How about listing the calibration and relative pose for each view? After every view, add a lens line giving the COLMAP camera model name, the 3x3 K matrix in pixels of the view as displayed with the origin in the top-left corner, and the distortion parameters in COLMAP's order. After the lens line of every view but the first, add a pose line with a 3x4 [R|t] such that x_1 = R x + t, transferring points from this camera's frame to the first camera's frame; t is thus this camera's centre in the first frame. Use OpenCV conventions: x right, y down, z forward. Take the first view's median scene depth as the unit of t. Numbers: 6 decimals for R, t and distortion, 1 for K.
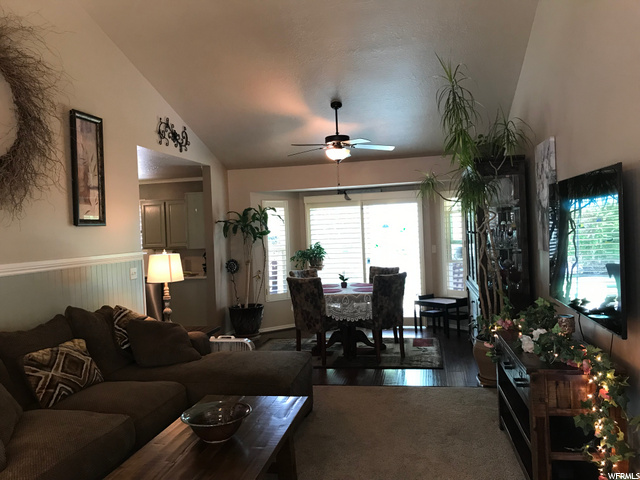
lens RADIAL K [[520.2, 0, 320.0], [0, 520.2, 240.0], [0, 0, 1]] dist [0.025102, -0.006632]
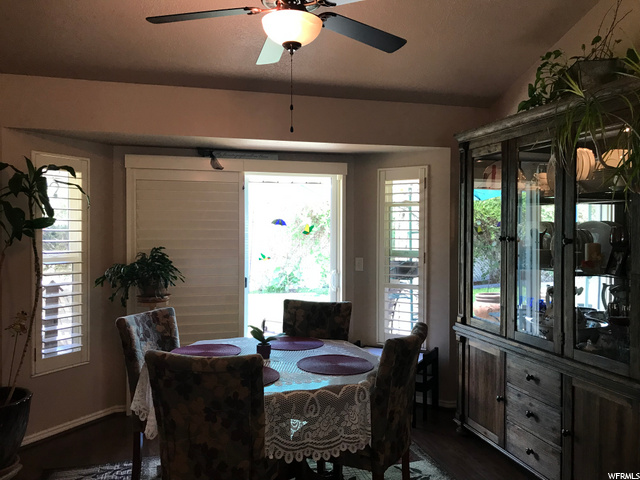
lens RADIAL K [[520.2, 0, 320.0], [0, 520.2, 240.0], [0, 0, 1]] dist [0.025102, -0.006632]
pose [[0.888705, 0.031664, 0.457385, -0.155874], [-0.029927, 0.999491, -0.011045, -0.003938], [-0.457502, -0.003872, 0.889200, 0.811286]]
